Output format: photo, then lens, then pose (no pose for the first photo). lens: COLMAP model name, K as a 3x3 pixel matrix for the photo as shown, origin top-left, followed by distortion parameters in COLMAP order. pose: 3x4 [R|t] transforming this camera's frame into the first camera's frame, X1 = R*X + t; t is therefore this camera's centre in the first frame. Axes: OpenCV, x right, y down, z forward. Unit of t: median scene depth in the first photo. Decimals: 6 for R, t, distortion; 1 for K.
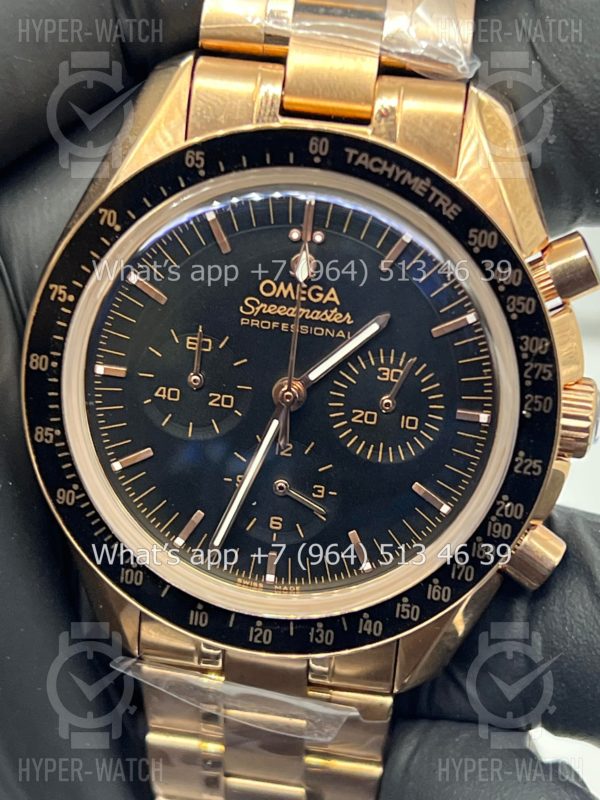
lens RADIAL K [[1852.2, 0, 300.0], [0, 1852.2, 400.0], [0, 0, 1]] dist [0.135089, 0.244481]
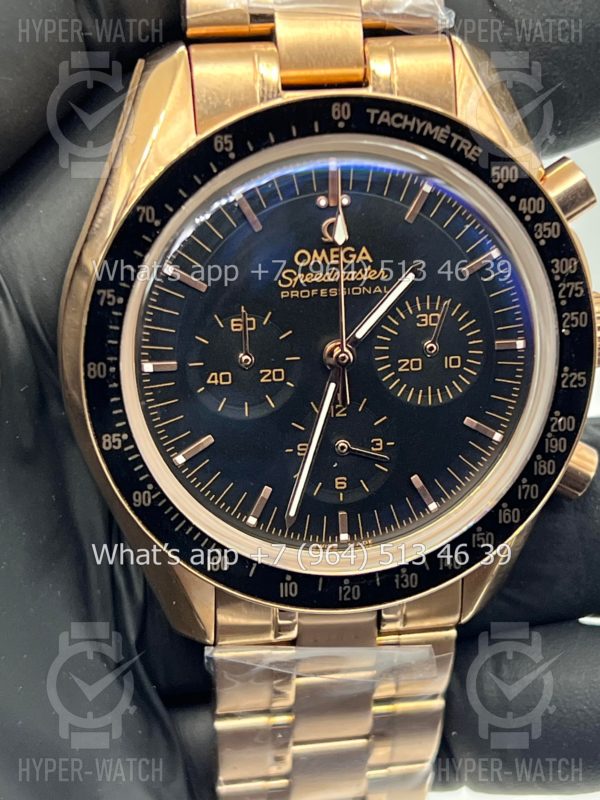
lens RADIAL K [[1852.2, 0, 300.0], [0, 1852.2, 400.0], [0, 0, 1]] dist [0.135089, 0.244481]
pose [[0.950329, -0.188062, 0.248007, -0.287568], [0.188955, 0.981773, 0.020421, -0.004376], [-0.247327, 0.027455, 0.968543, 0.008036]]
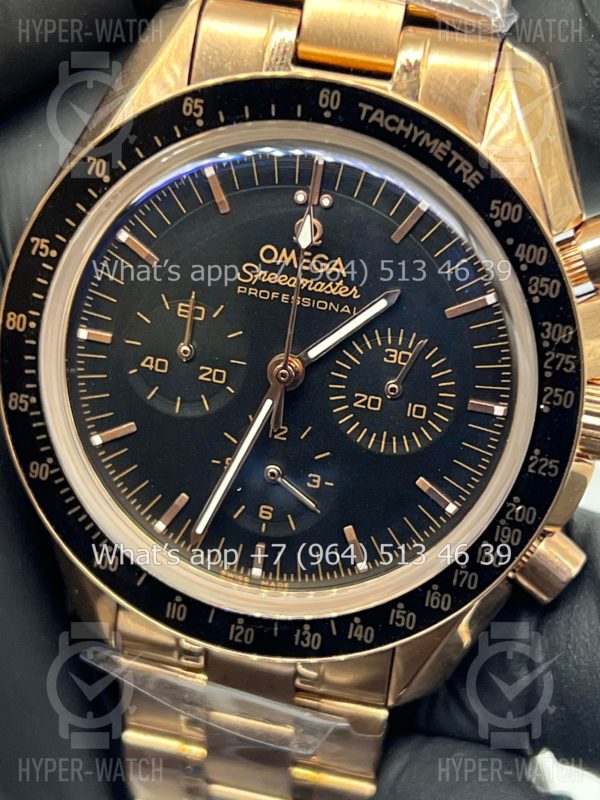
lens RADIAL K [[1852.2, 0, 300.0], [0, 1852.2, 400.0], [0, 0, 1]] dist [0.135089, 0.244481]
pose [[0.997021, 0.056909, -0.052068, 0.049283], [-0.056535, 0.998363, 0.008637, 0.002259], [0.052474, -0.005668, 0.998606, 0.091562]]
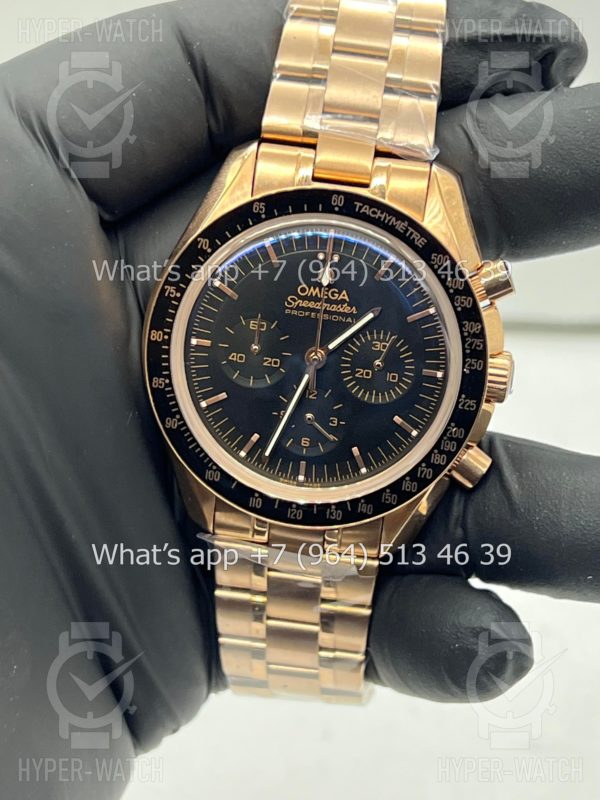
lens RADIAL K [[1777.0, 0, 300.0], [0, 1777.0, 400.0], [0, 0, 1]] dist [0.042515, -0.071209]
pose [[0.999745, 0.012208, 0.019001, -0.047371], [-0.011571, 0.999379, -0.033276, 0.082540], [-0.019395, 0.033048, 0.999266, -0.500257]]
